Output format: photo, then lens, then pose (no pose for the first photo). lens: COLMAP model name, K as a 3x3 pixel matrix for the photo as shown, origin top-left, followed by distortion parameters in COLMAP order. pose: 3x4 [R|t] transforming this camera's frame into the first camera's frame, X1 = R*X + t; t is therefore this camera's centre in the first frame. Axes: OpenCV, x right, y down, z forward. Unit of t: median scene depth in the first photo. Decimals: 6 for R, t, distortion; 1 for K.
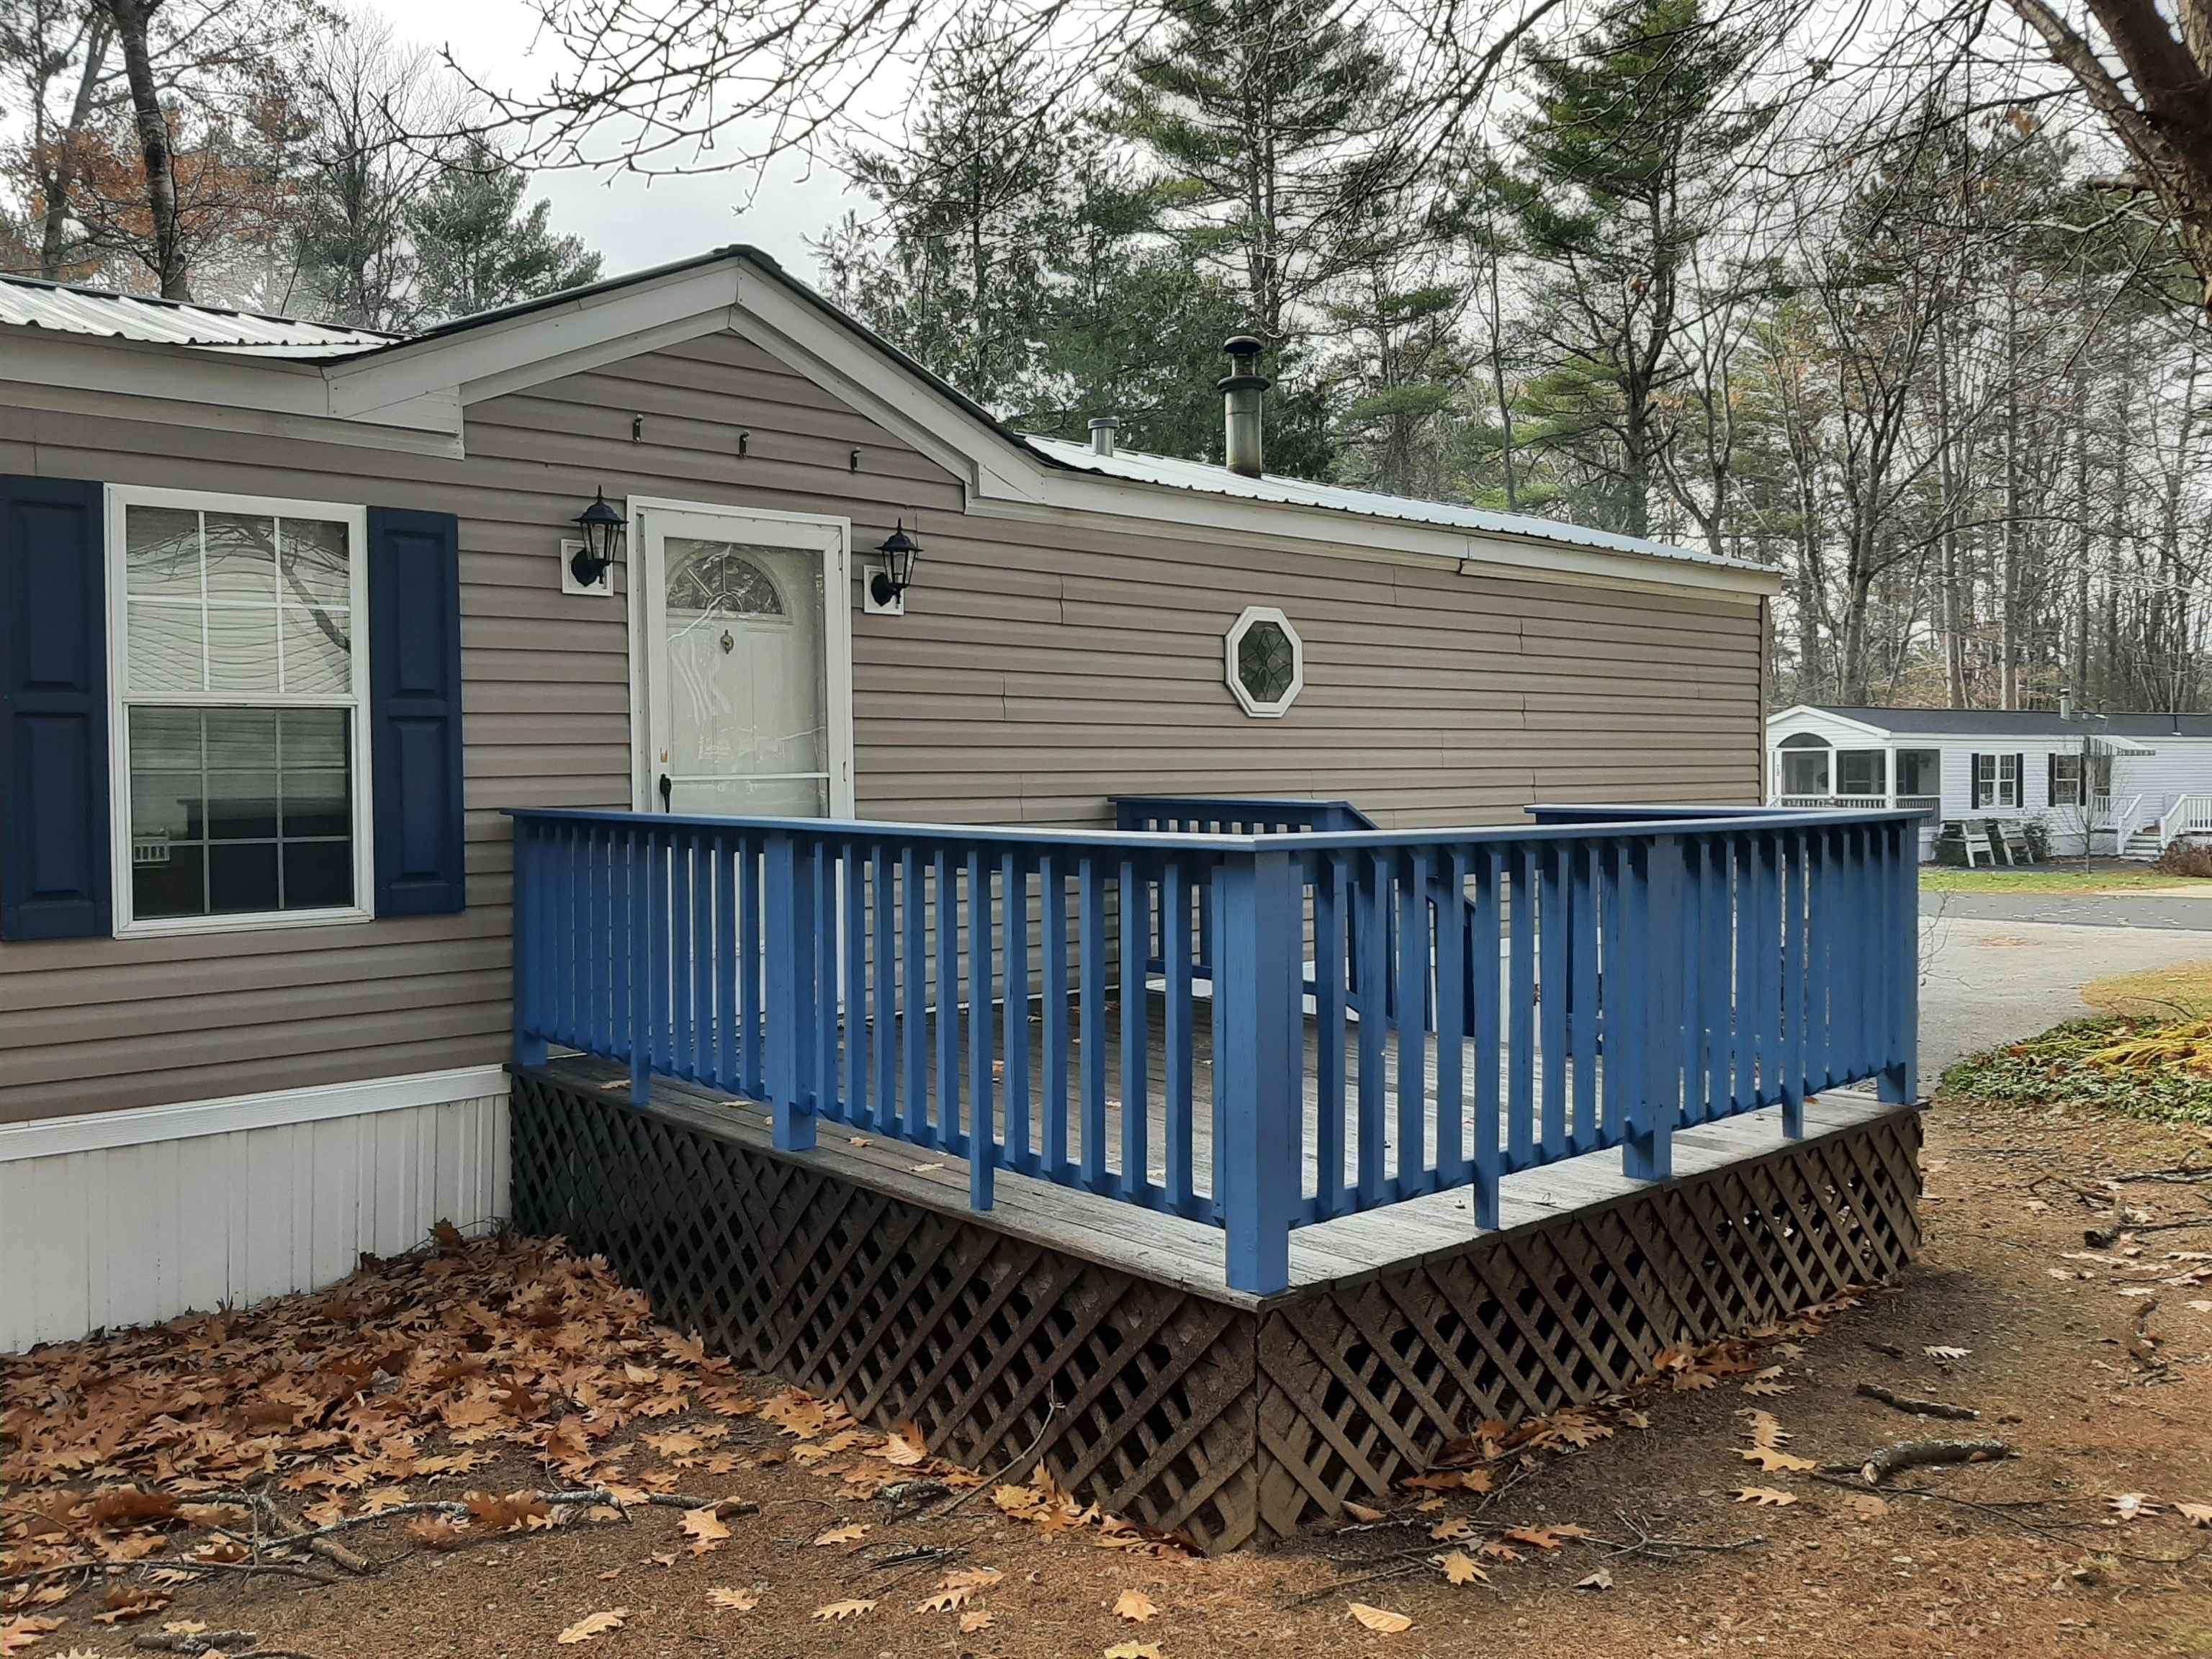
lens RADIAL K [[1744.2, 0, 1106.0], [0, 1744.2, 829.5], [0, 0, 1]] dist [0.082782, -0.156712]
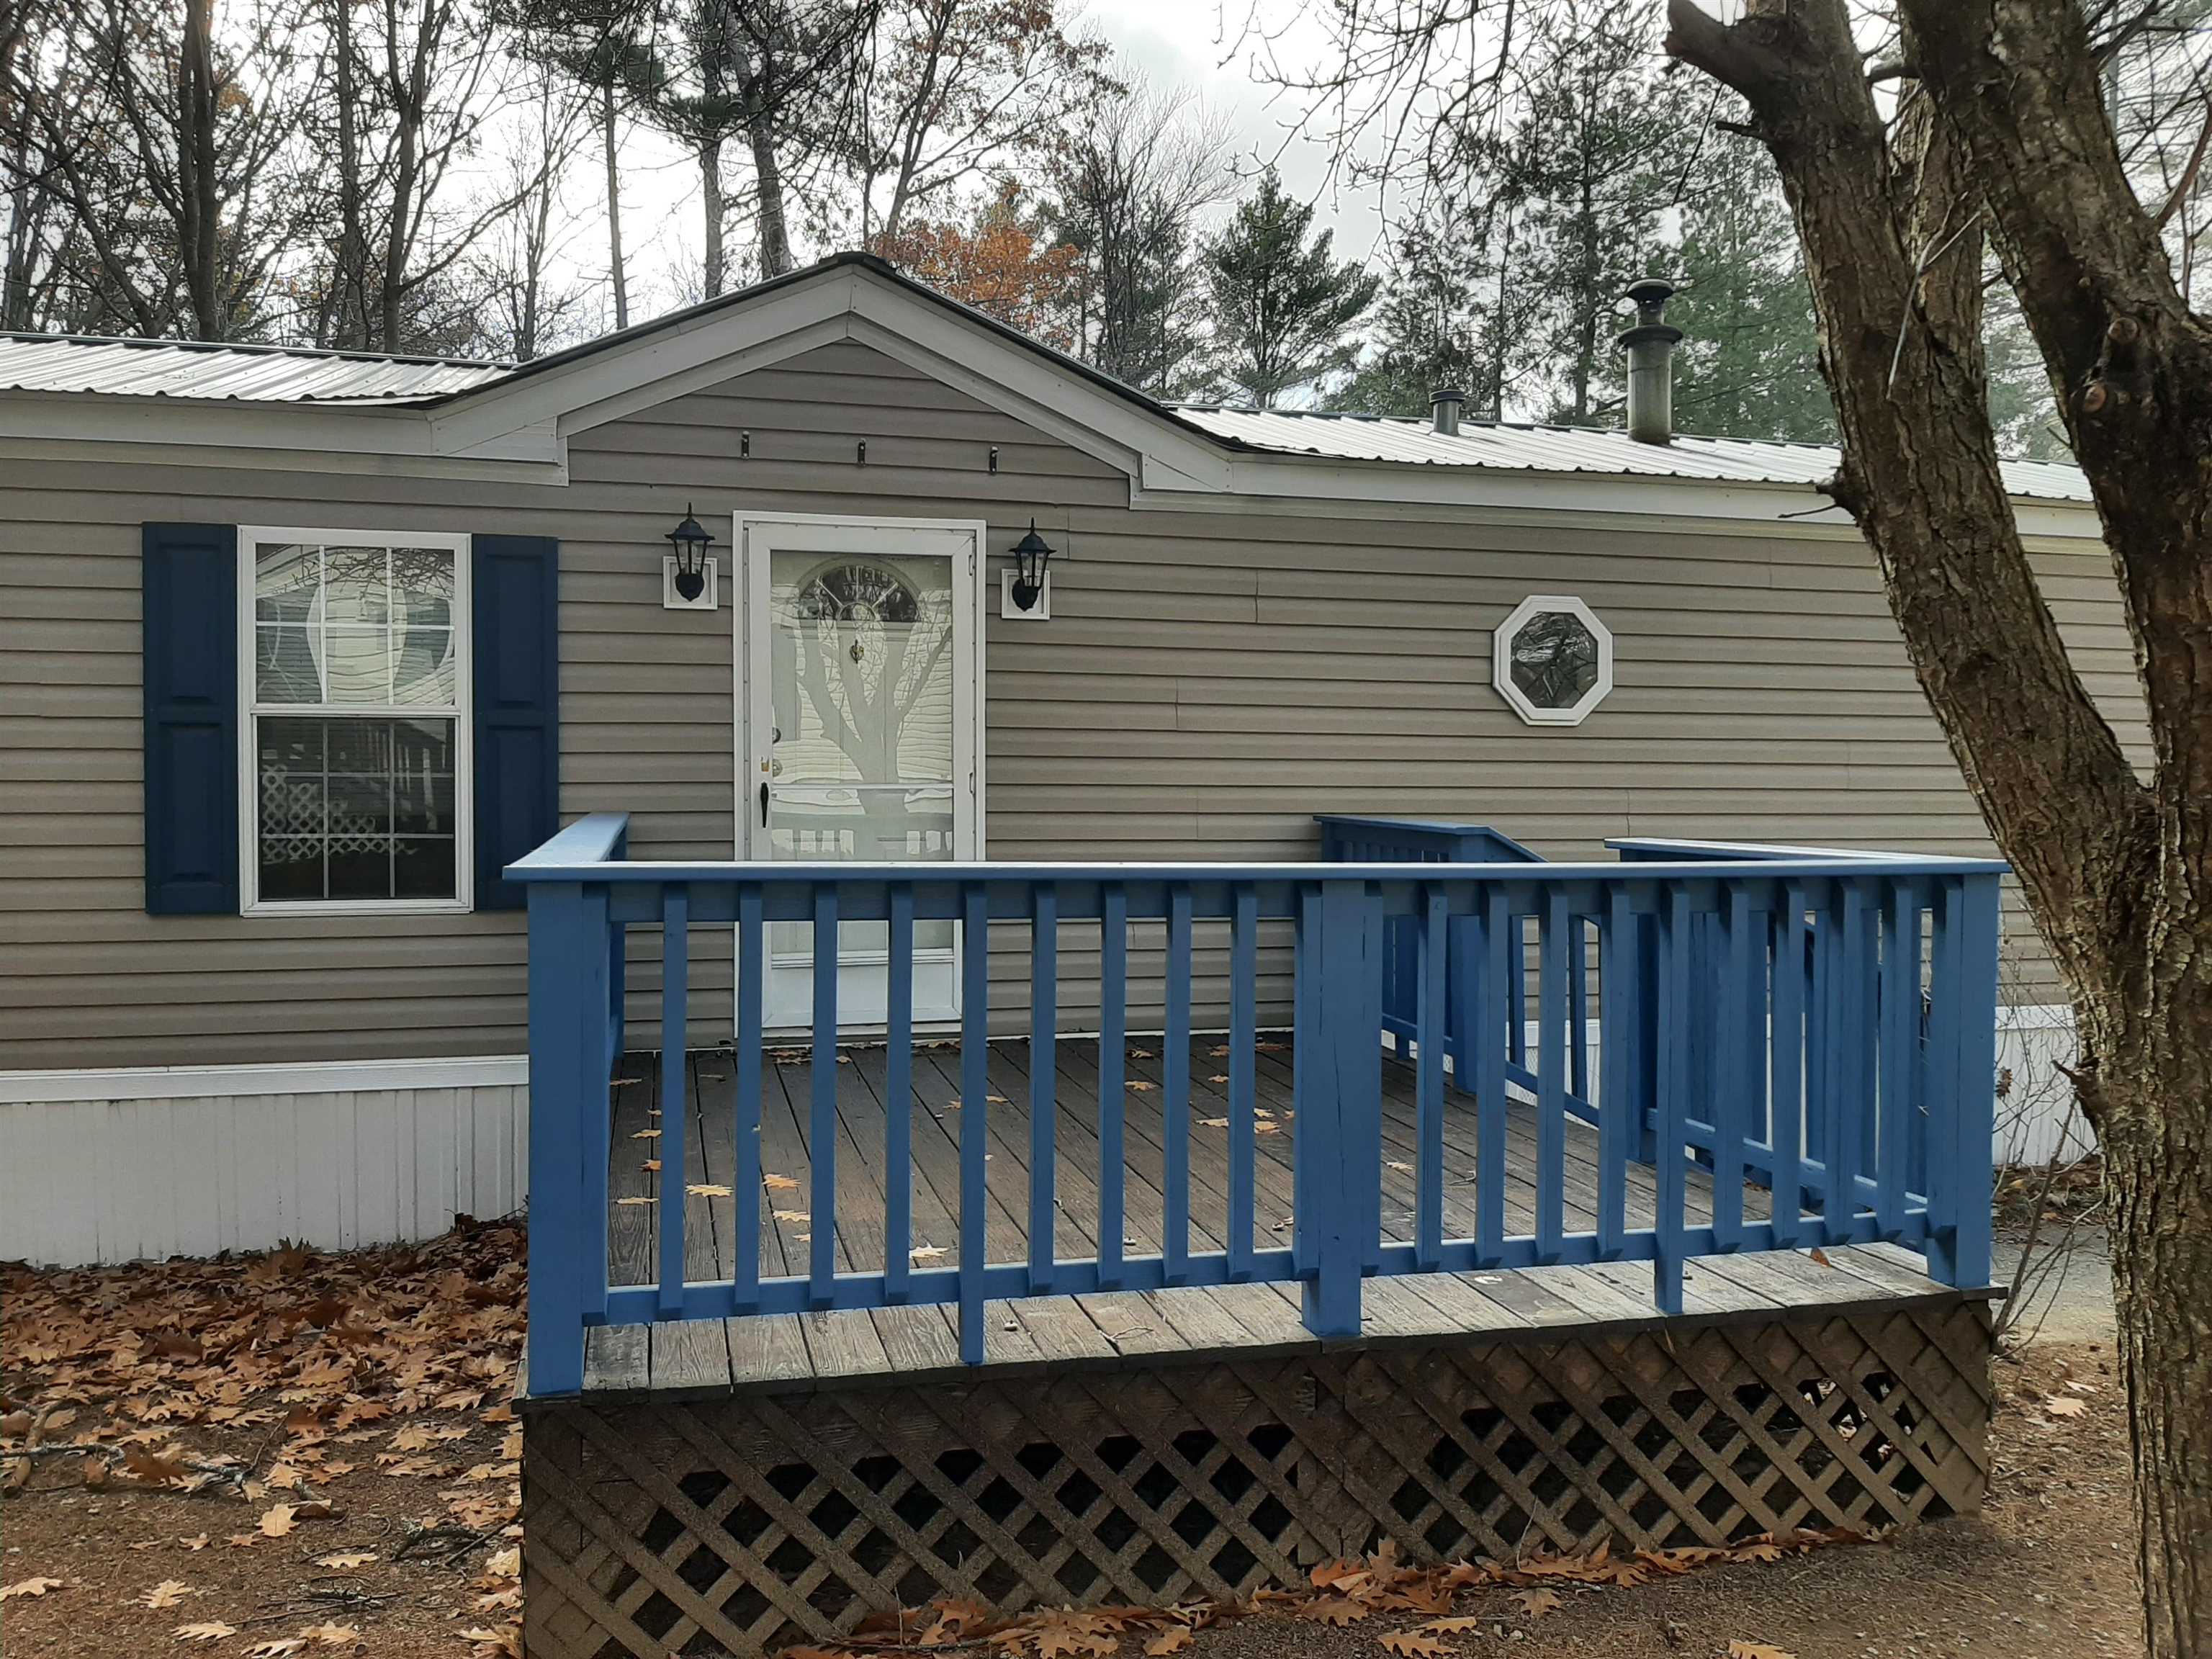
lens RADIAL K [[1744.2, 0, 1106.0], [0, 1744.2, 829.5], [0, 0, 1]] dist [0.082782, -0.156712]
pose [[0.883571, 0.027005, -0.467518, 0.427994], [-0.029616, 0.999560, 0.001767, -0.012864], [0.467360, 0.012285, 0.883982, 0.208827]]
